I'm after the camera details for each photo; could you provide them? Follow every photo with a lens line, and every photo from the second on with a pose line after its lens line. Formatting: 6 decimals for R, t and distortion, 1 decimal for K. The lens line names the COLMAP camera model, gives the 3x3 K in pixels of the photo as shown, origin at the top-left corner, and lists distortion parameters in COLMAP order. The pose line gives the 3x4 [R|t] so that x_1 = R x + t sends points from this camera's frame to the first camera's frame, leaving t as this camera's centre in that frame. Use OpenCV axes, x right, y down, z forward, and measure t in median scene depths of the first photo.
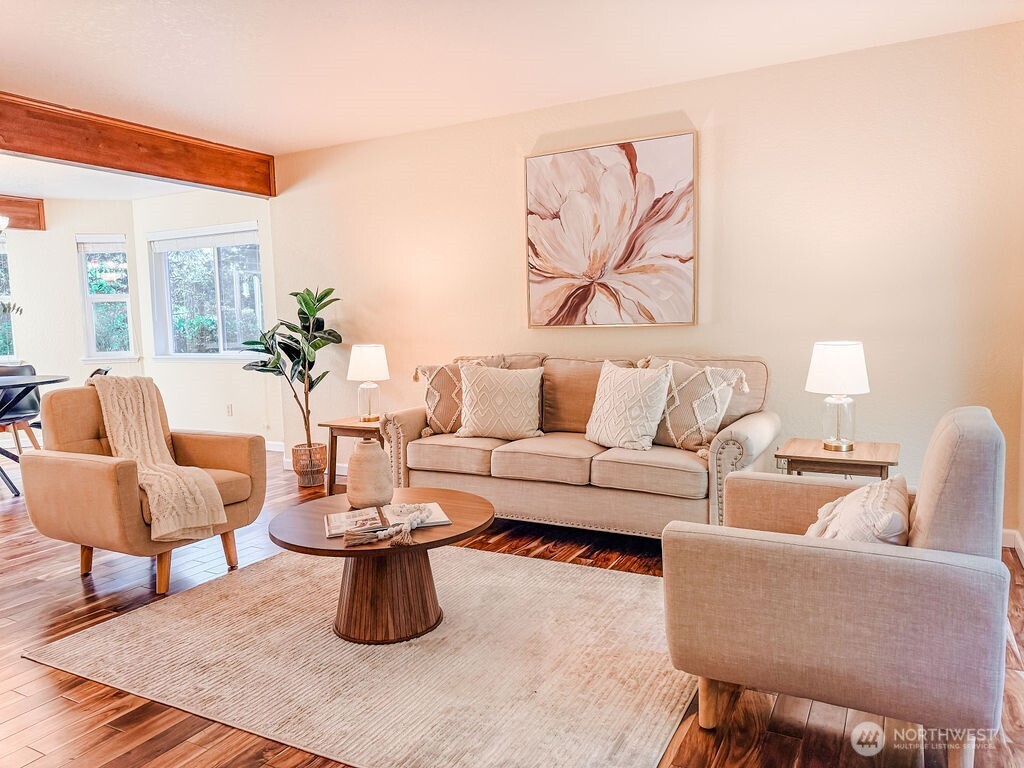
lens RADIAL K [[724.8, 0, 508.1], [0, 724.8, 383.9], [0, 0, 1]] dist [0.050591, -0.058824]
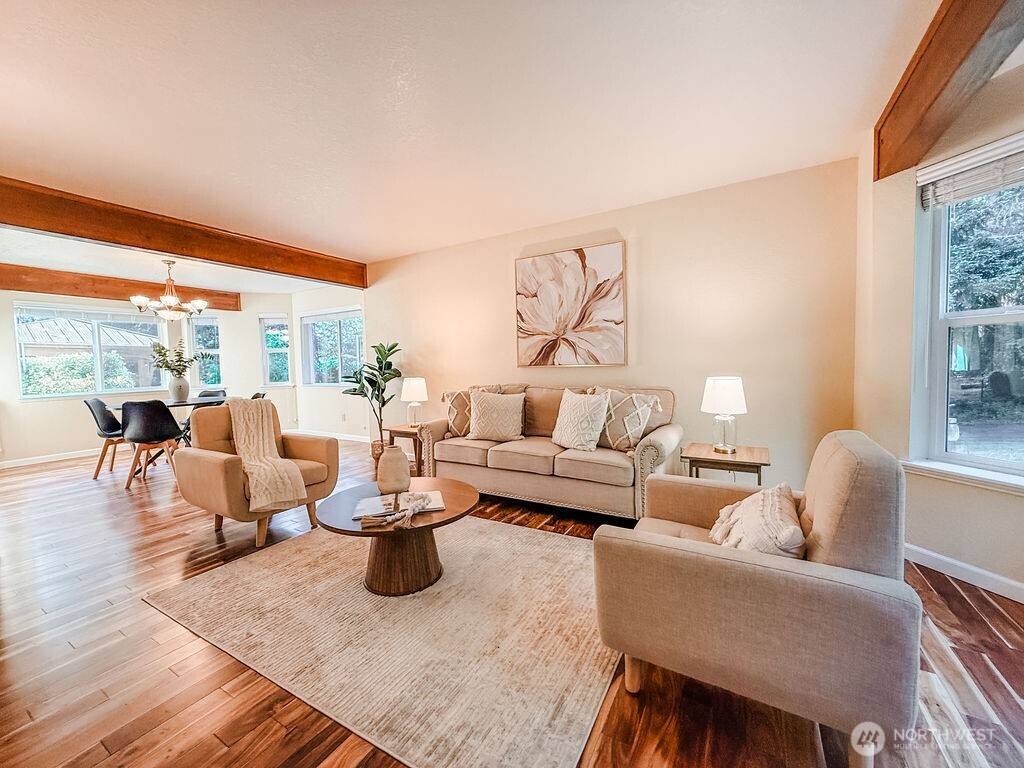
lens RADIAL K [[407.0, 0, 508.3], [0, 407.0, 381.9], [0, 0, 1]] dist [-0.002950, 0.001871]
pose [[0.999314, 0.002366, -0.036967, 0.054551], [-0.004021, 0.998990, -0.044764, -0.010429], [0.036823, 0.044882, 0.998313, 0.177489]]
